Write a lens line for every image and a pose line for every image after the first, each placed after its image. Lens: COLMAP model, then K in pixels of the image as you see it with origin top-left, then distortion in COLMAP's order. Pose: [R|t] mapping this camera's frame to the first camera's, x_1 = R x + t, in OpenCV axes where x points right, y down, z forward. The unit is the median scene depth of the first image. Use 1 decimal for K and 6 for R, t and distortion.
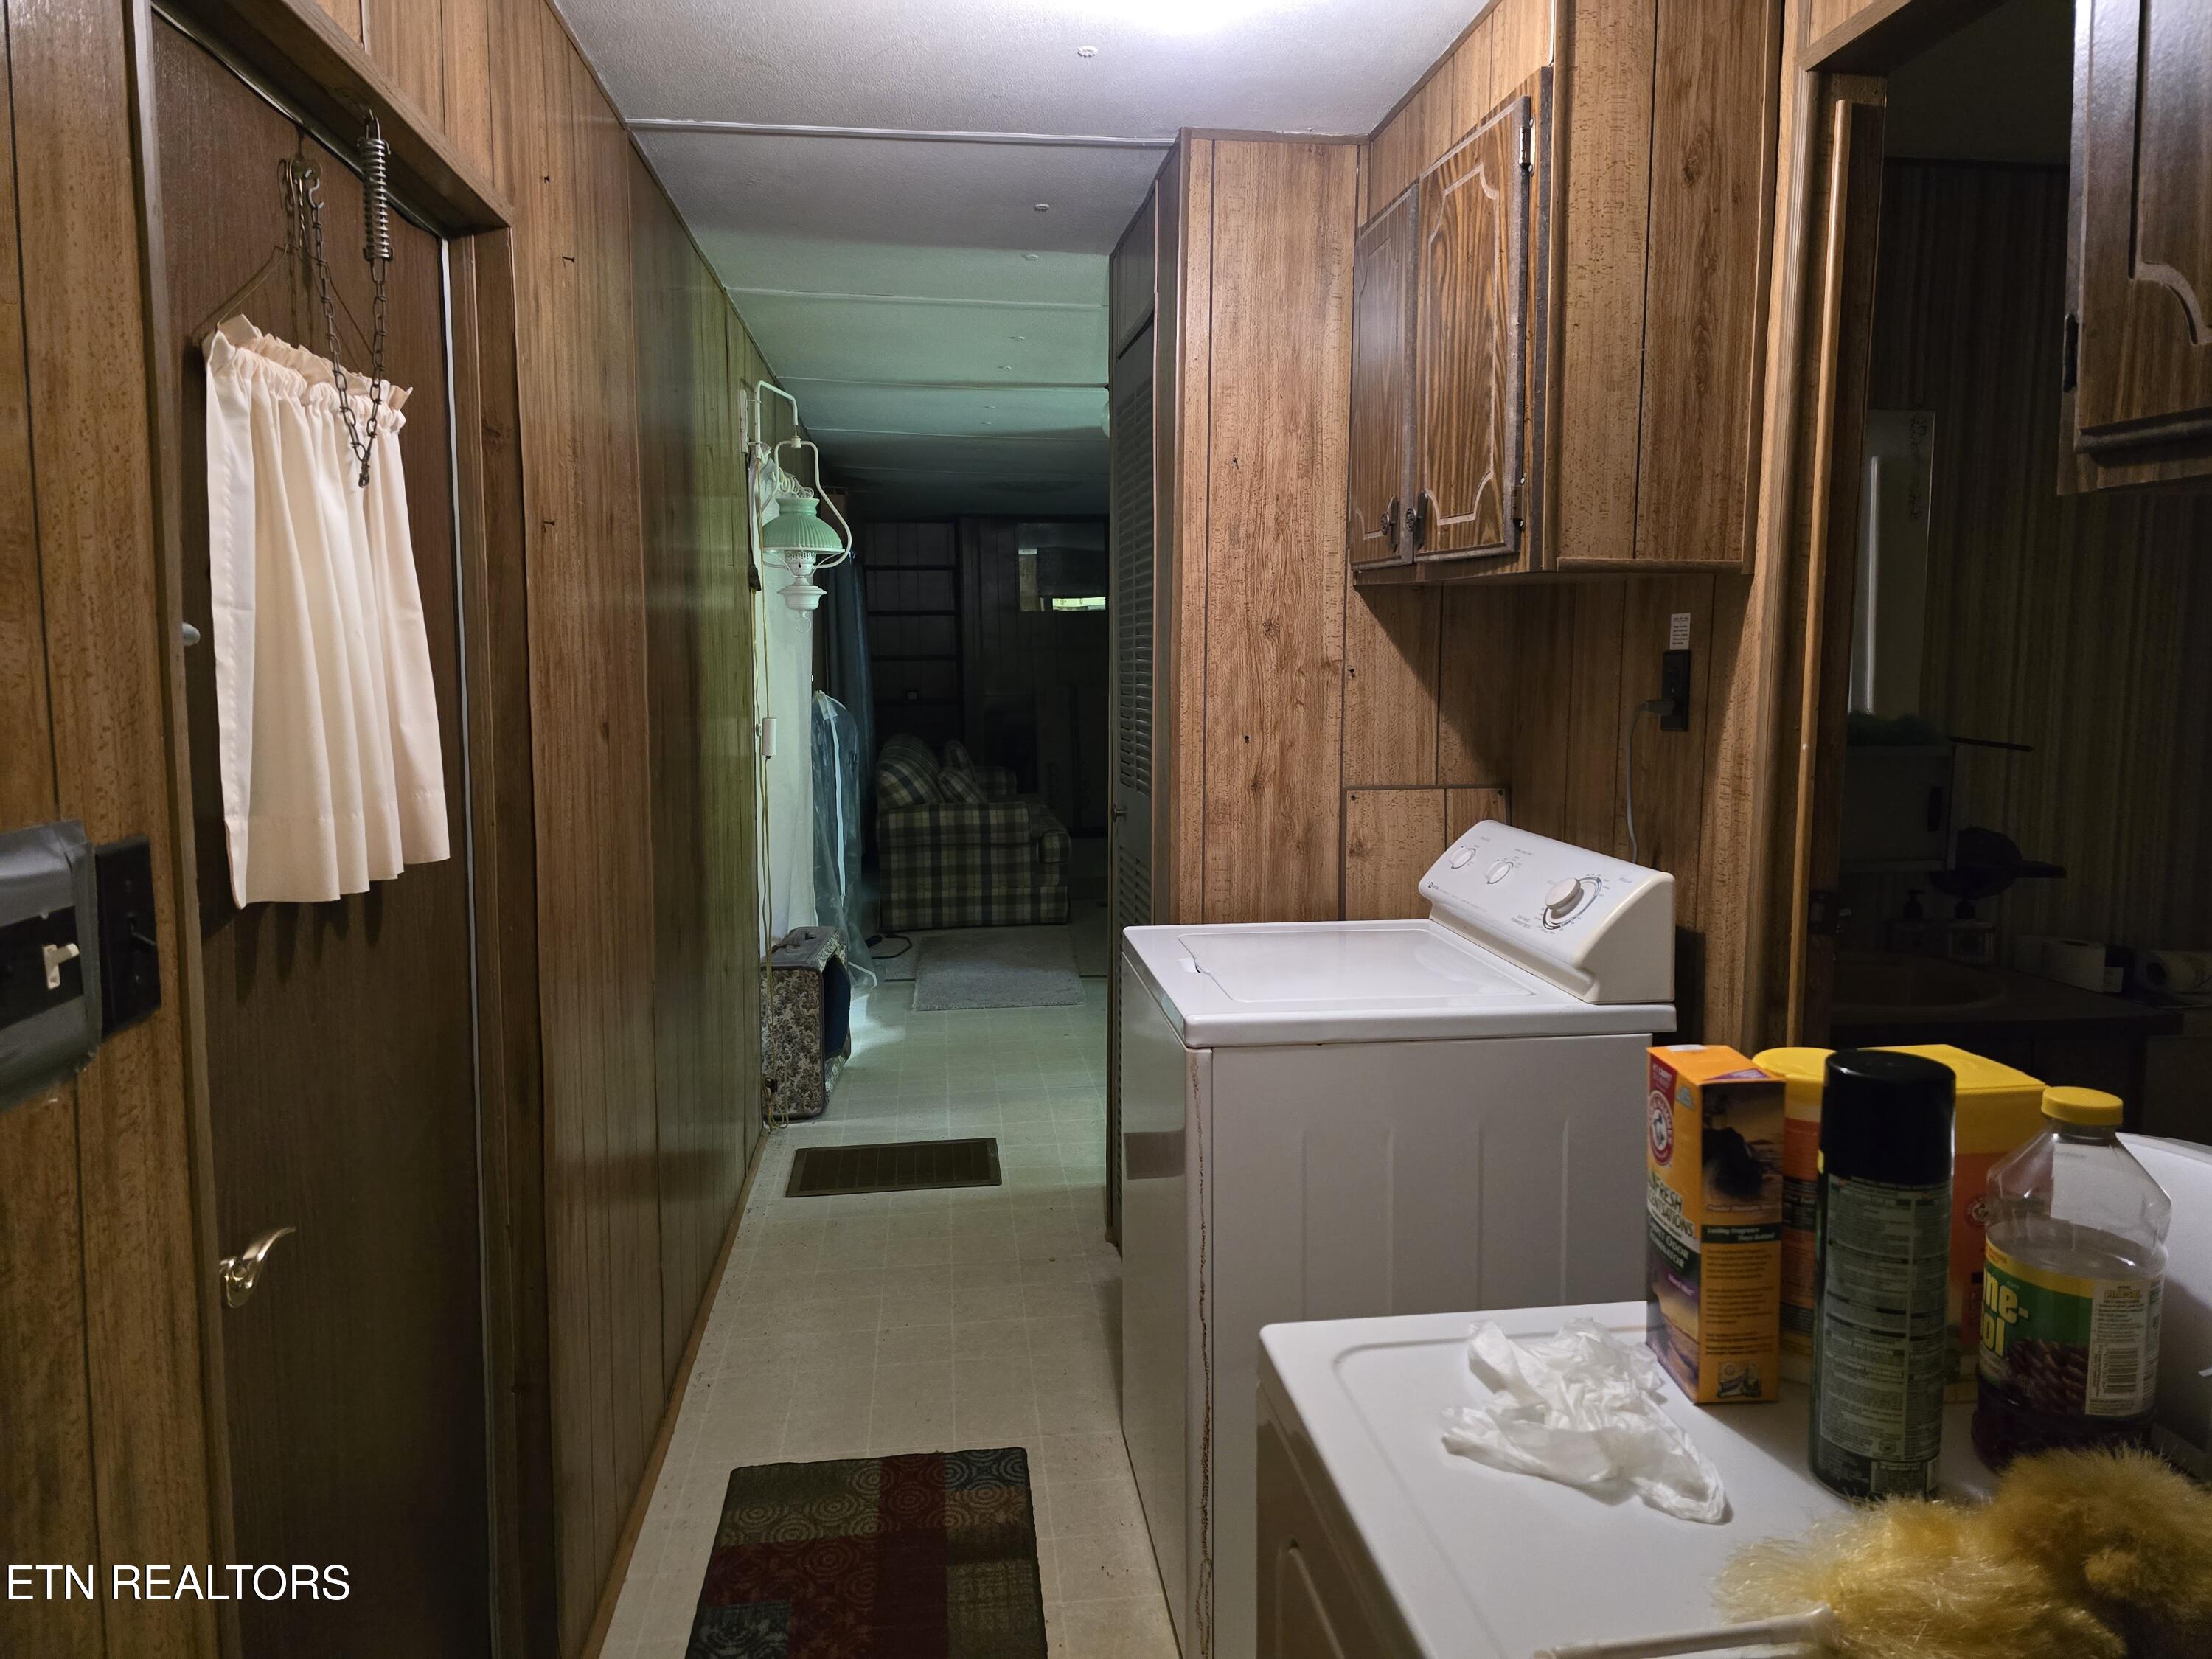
lens RADIAL K [[1490.4, 0, 1109.3], [0, 1490.4, 831.1], [0, 0, 1]] dist [0.062083, -0.051310]
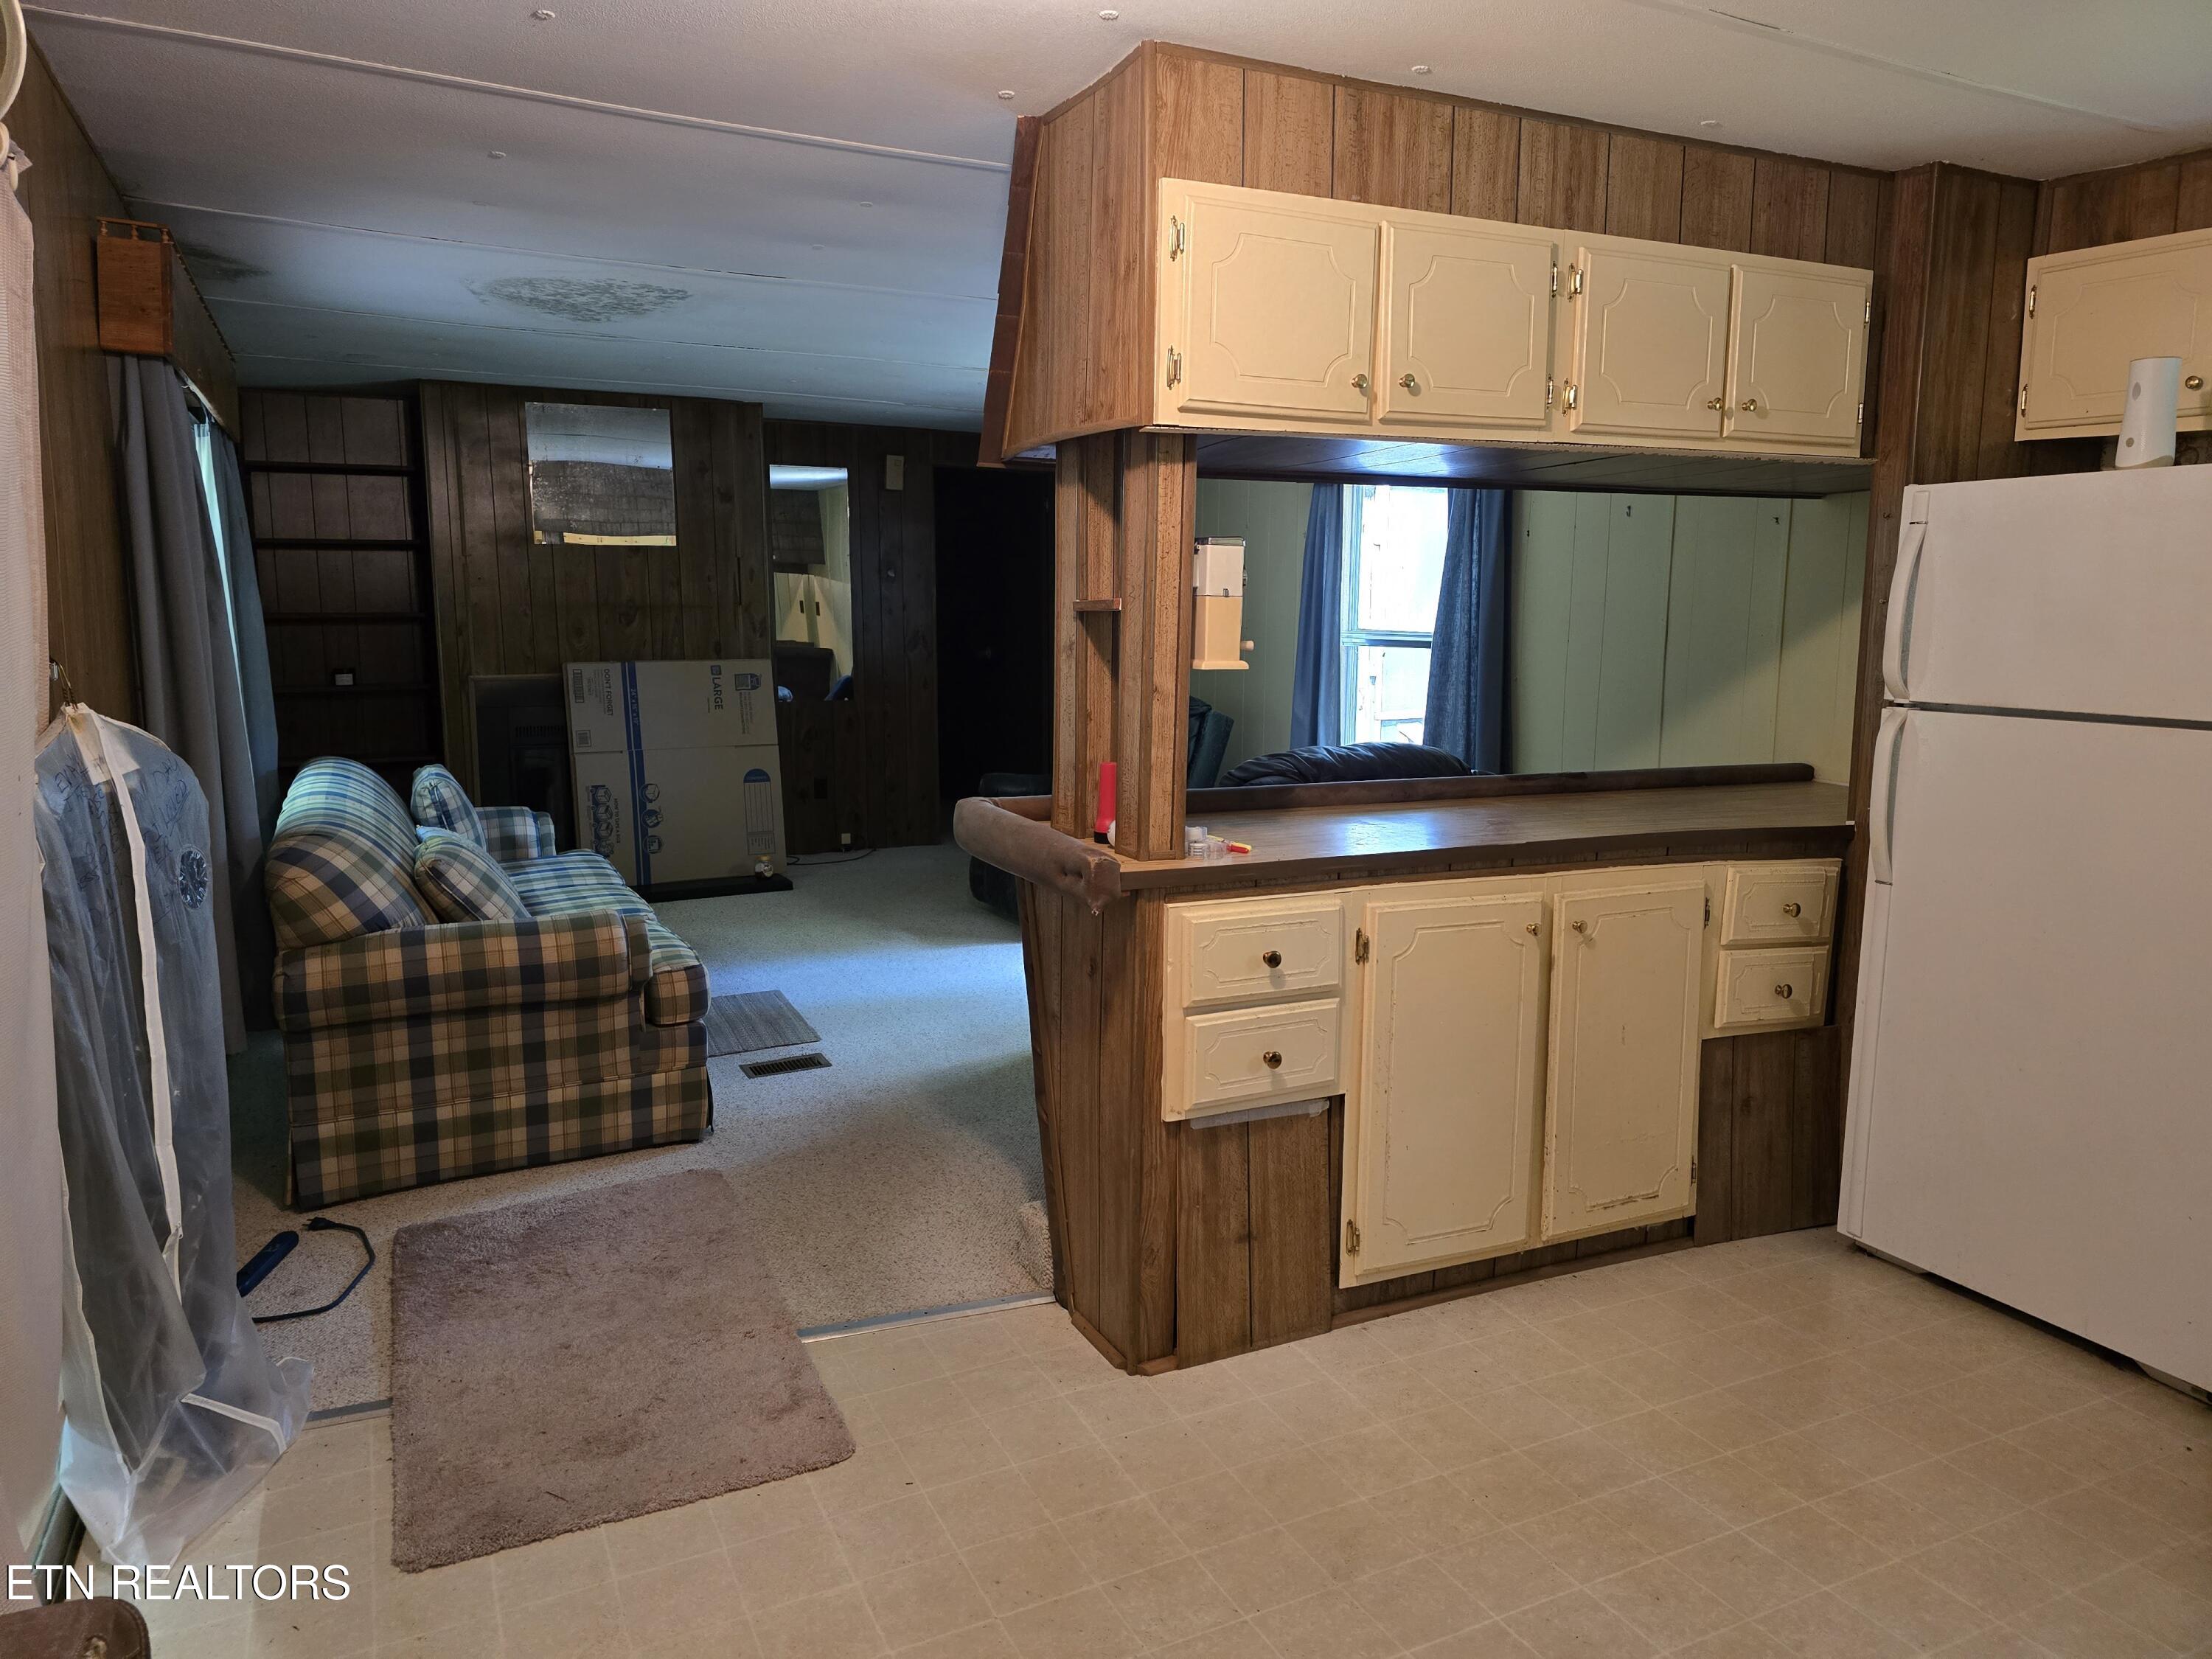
lens RADIAL K [[1490.4, 0, 1103.7], [0, 1490.4, 823.2], [0, 0, 1]] dist [0.062083, -0.051310]
pose [[0.944899, -0.038088, 0.325139, -0.063741], [0.031929, 0.999196, 0.024257, -0.055505], [-0.325802, -0.012539, 0.945355, 0.473526]]
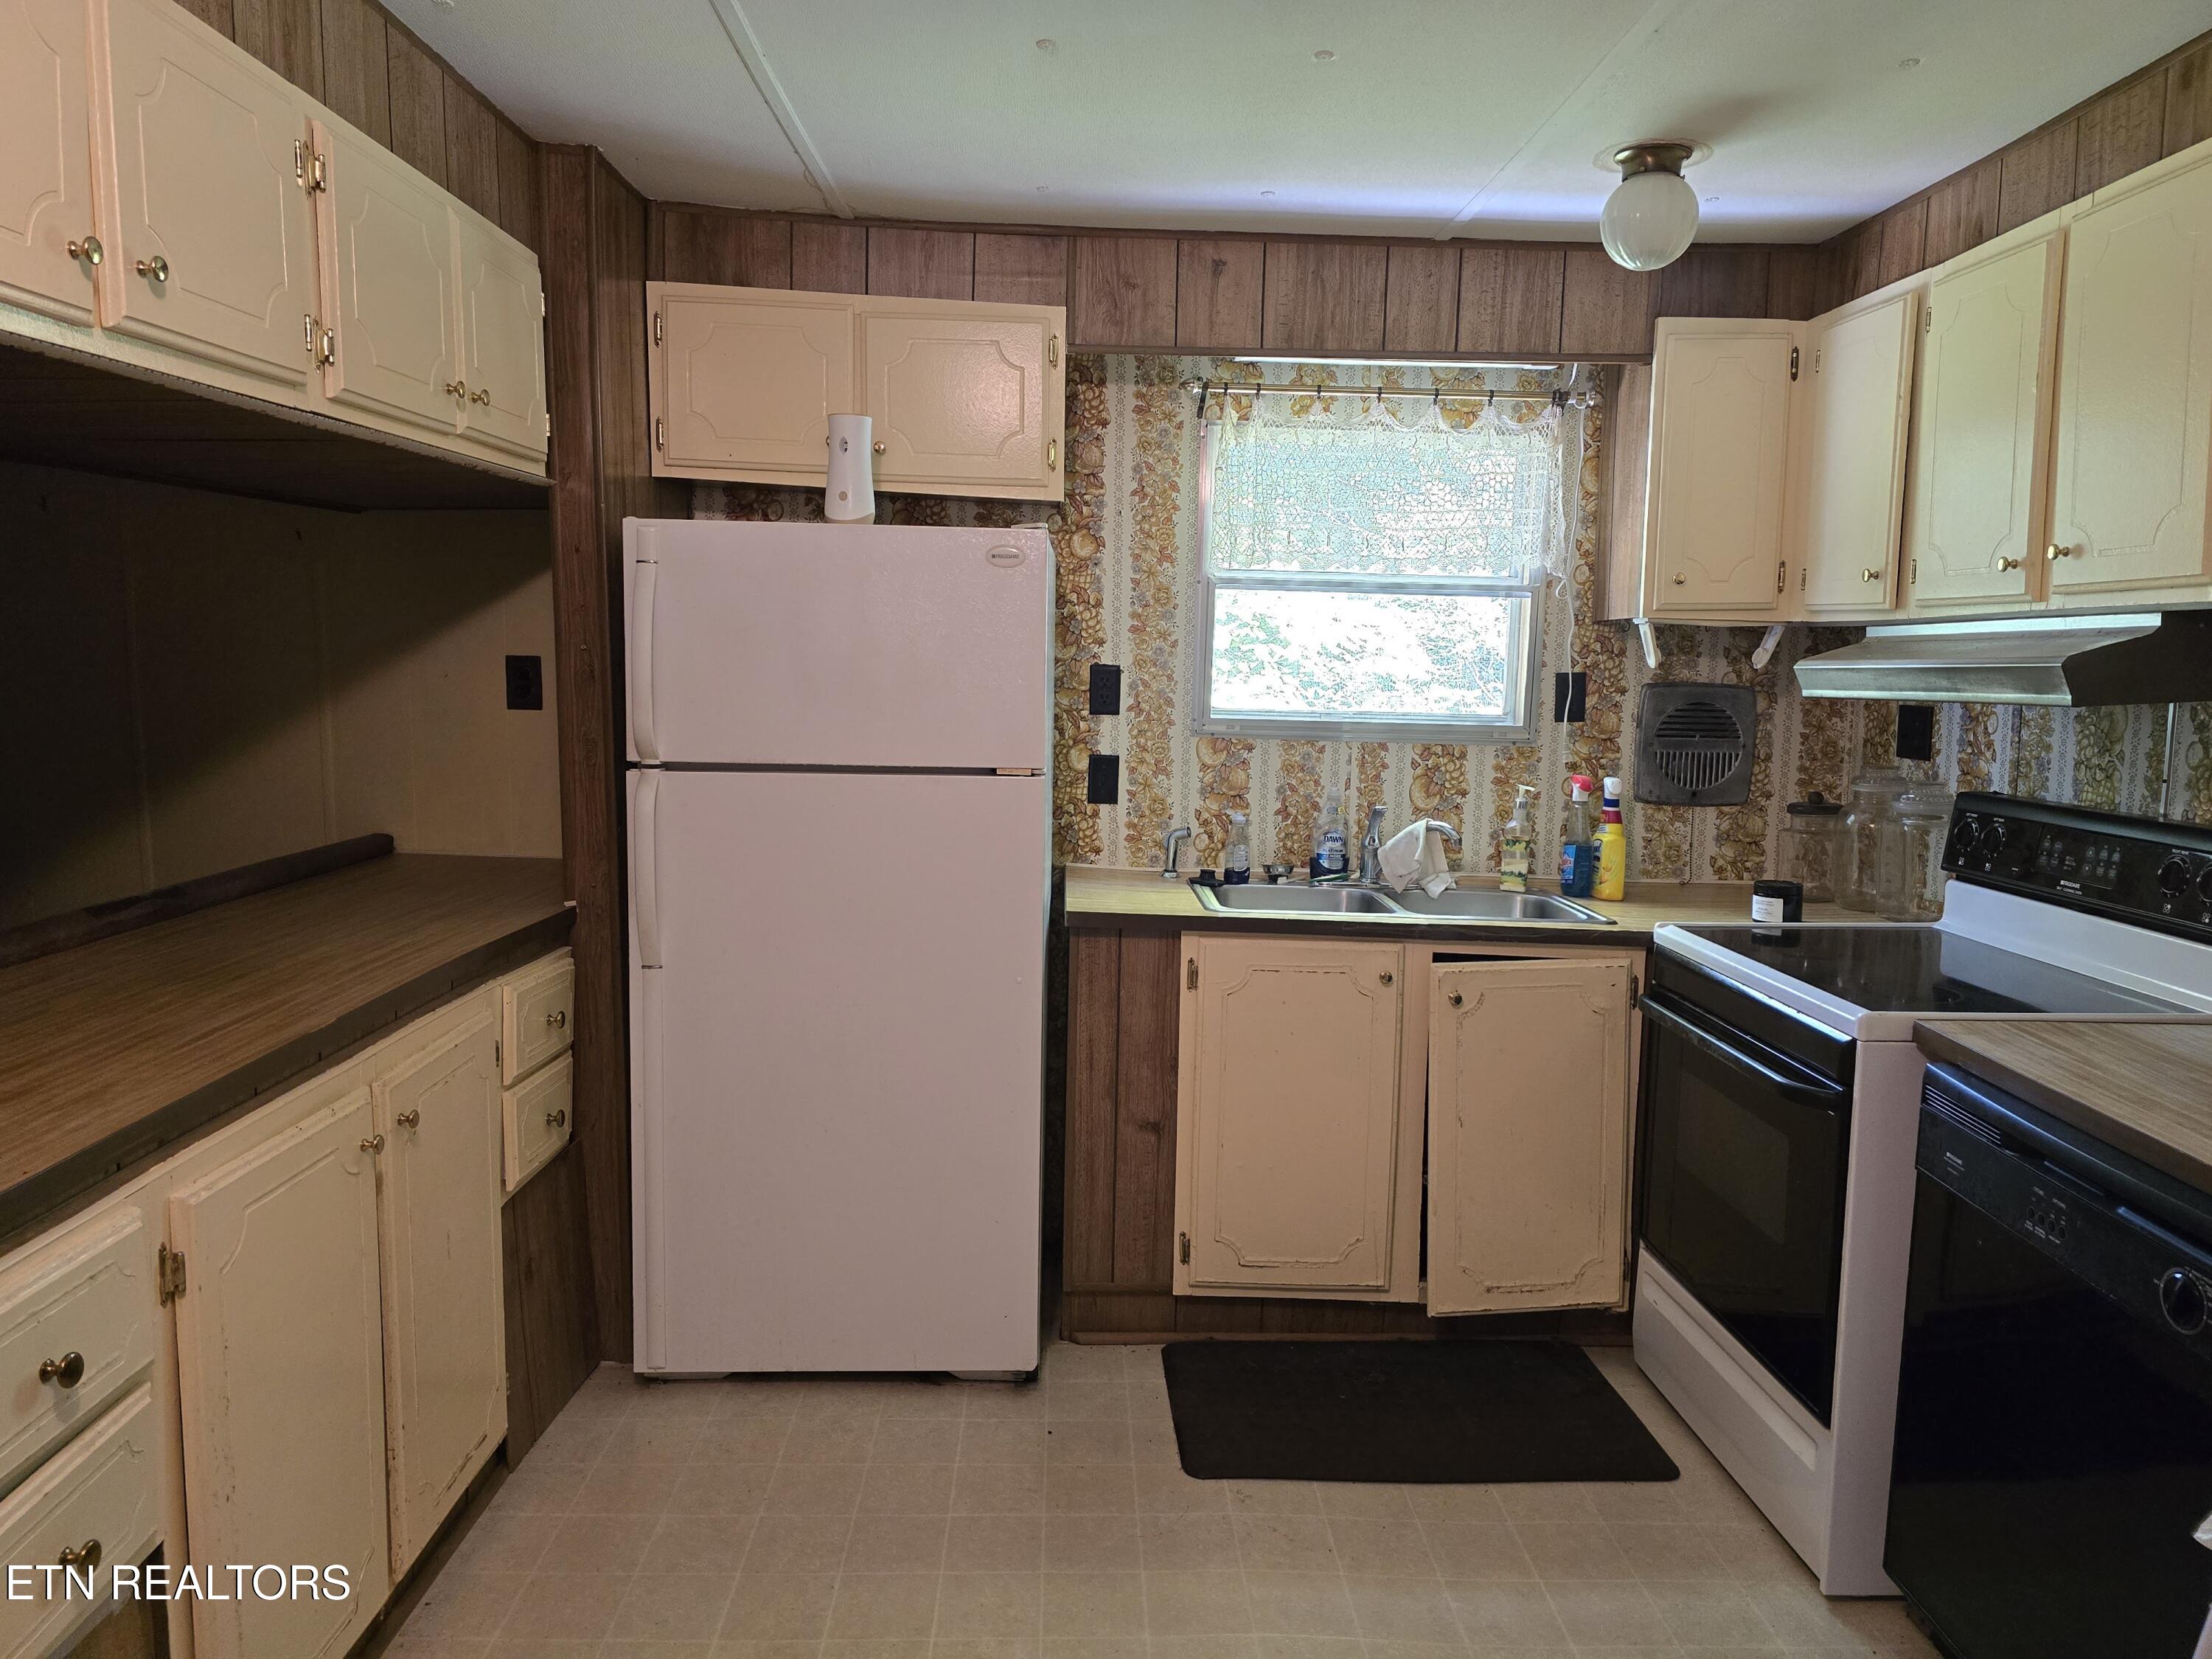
lens RADIAL K [[1490.4, 0, 1111.6], [0, 1490.4, 824.1], [0, 0, 1]] dist [0.062083, -0.051310]
pose [[0.088234, -0.119475, 0.988909, -0.078974], [0.103713, 0.988487, 0.110171, -0.105425], [-0.990686, 0.092842, 0.099609, 0.766069]]
